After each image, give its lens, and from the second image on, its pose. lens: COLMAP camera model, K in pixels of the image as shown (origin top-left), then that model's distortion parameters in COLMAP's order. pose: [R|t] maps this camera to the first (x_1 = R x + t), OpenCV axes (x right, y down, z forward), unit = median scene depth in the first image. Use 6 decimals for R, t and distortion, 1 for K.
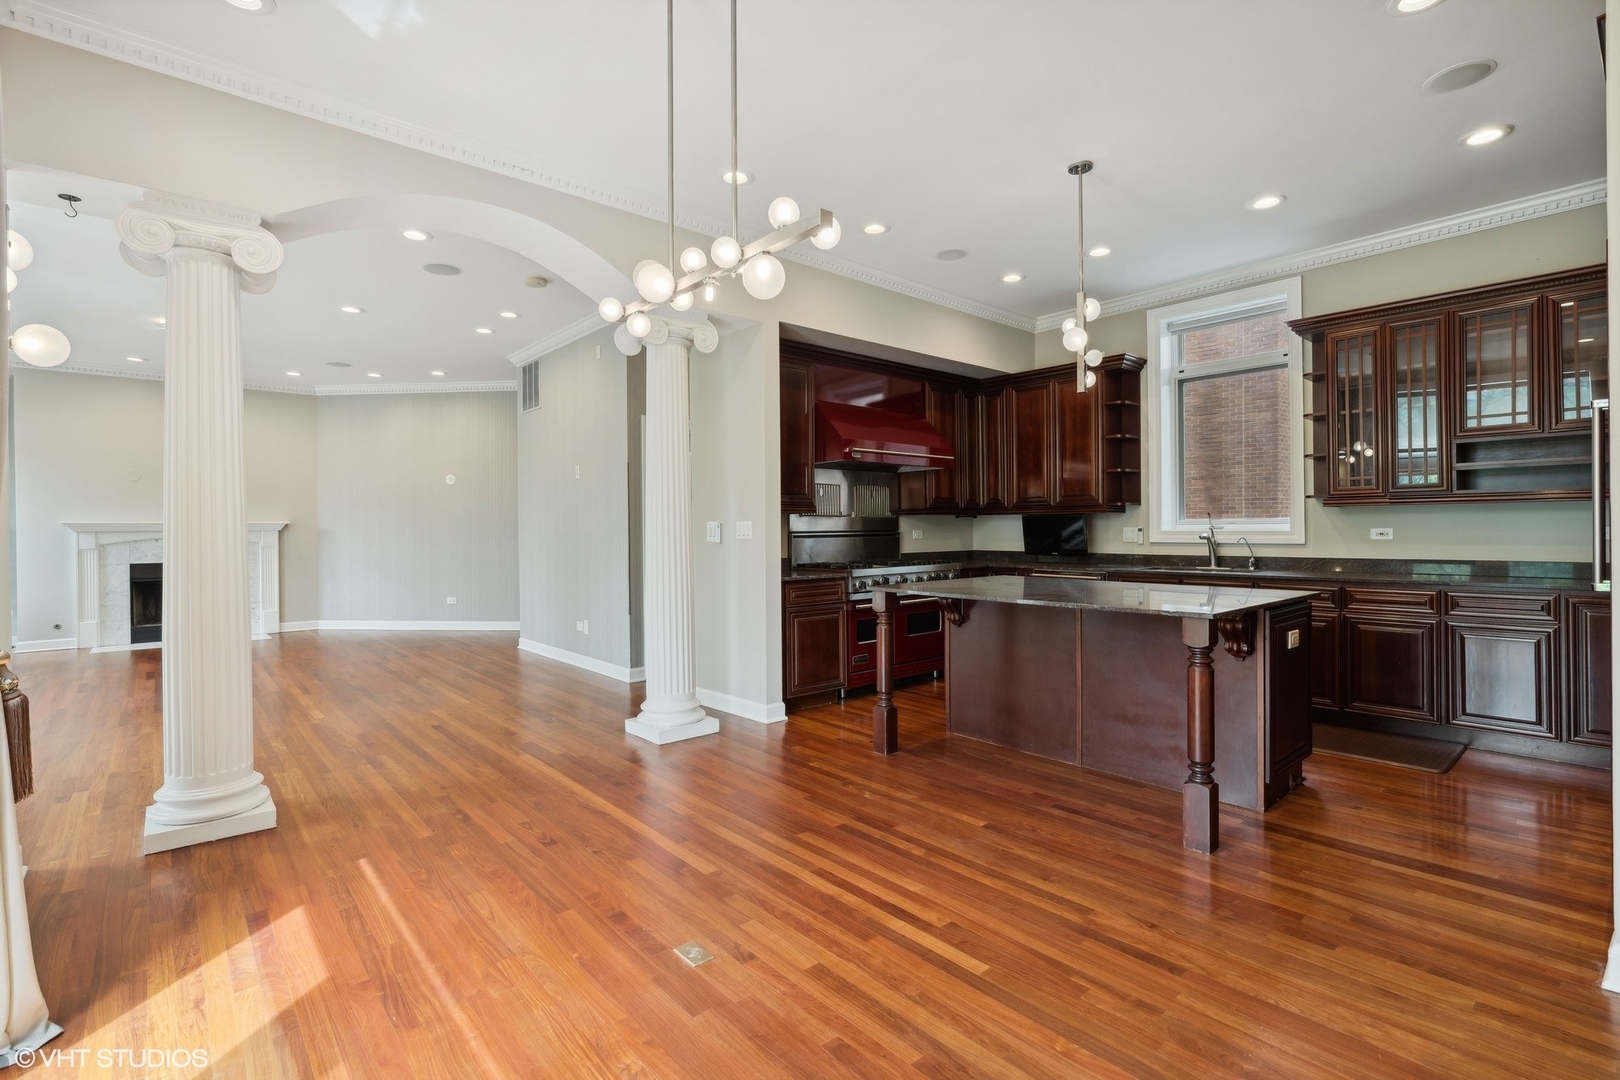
lens RADIAL K [[746.4, 0, 813.4], [0, 746.4, 539.5], [0, 0, 1]] dist [-0.021716, 0.002194]
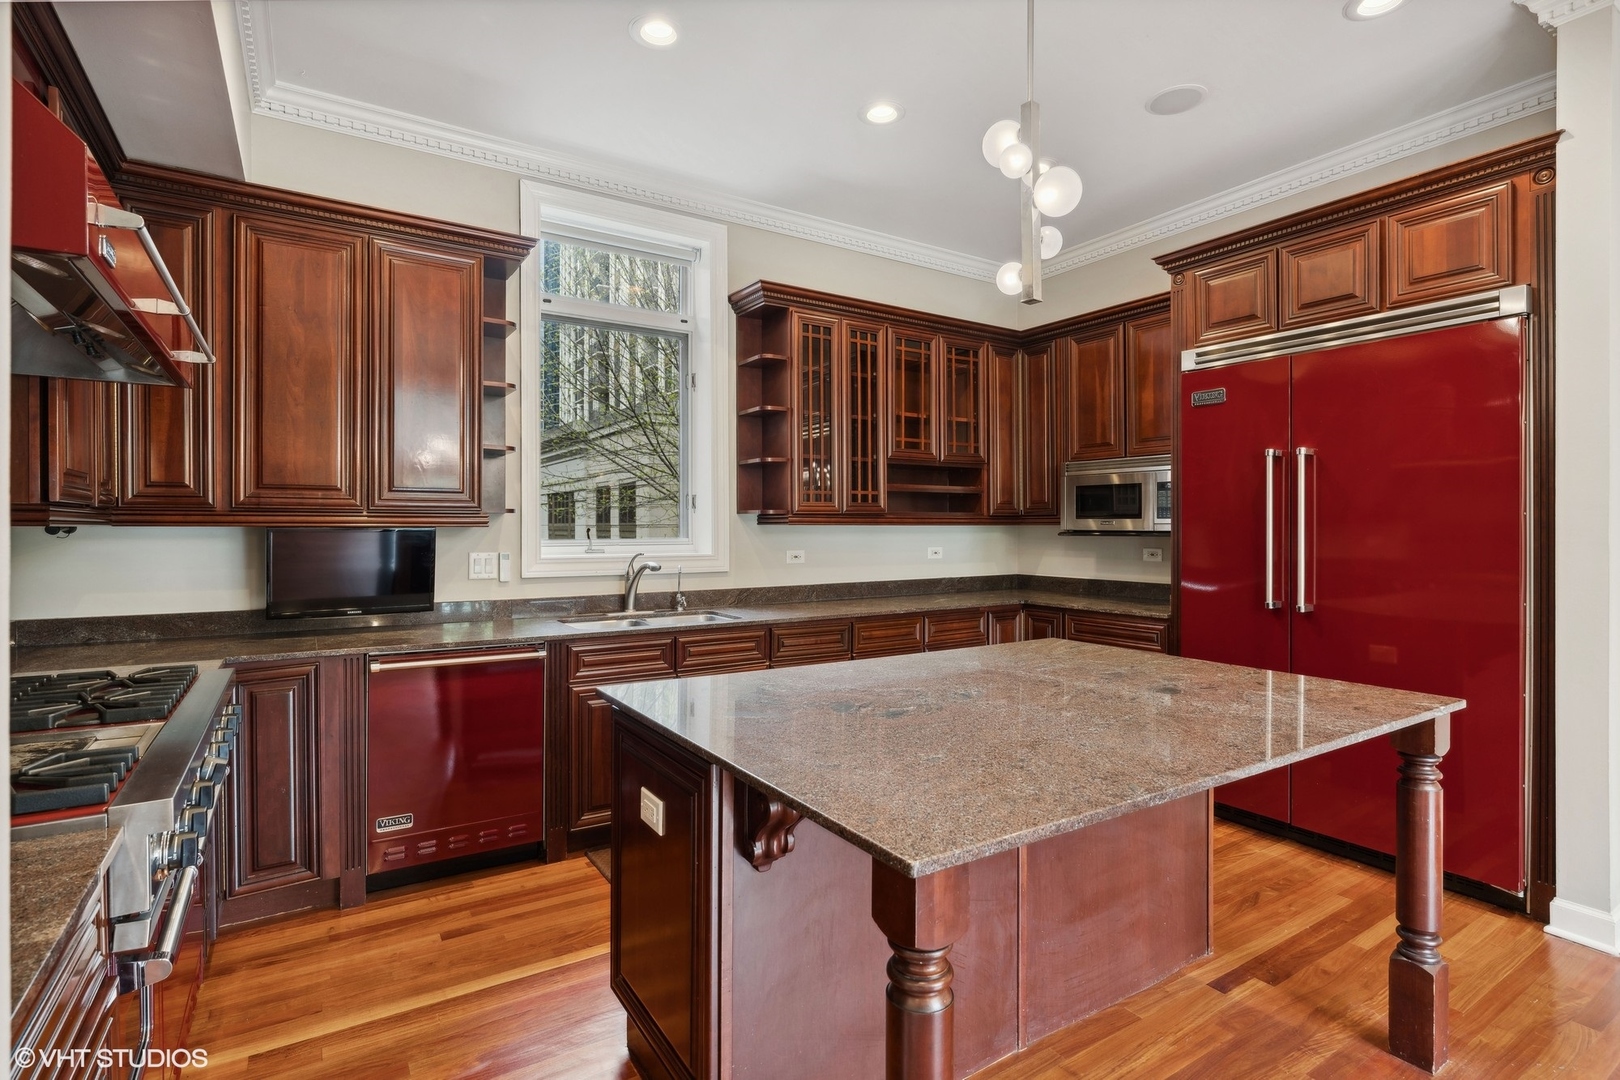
lens RADIAL K [[781.8, 0, 807.4], [0, 781.8, 531.7], [0, 0, 1]] dist [0.013777, 0.000434]
pose [[0.152159, -0.003525, 0.988350, -0.132533], [0.007831, 0.999967, 0.002361, -0.034289], [-0.988325, 0.007381, 0.152181, 0.735244]]
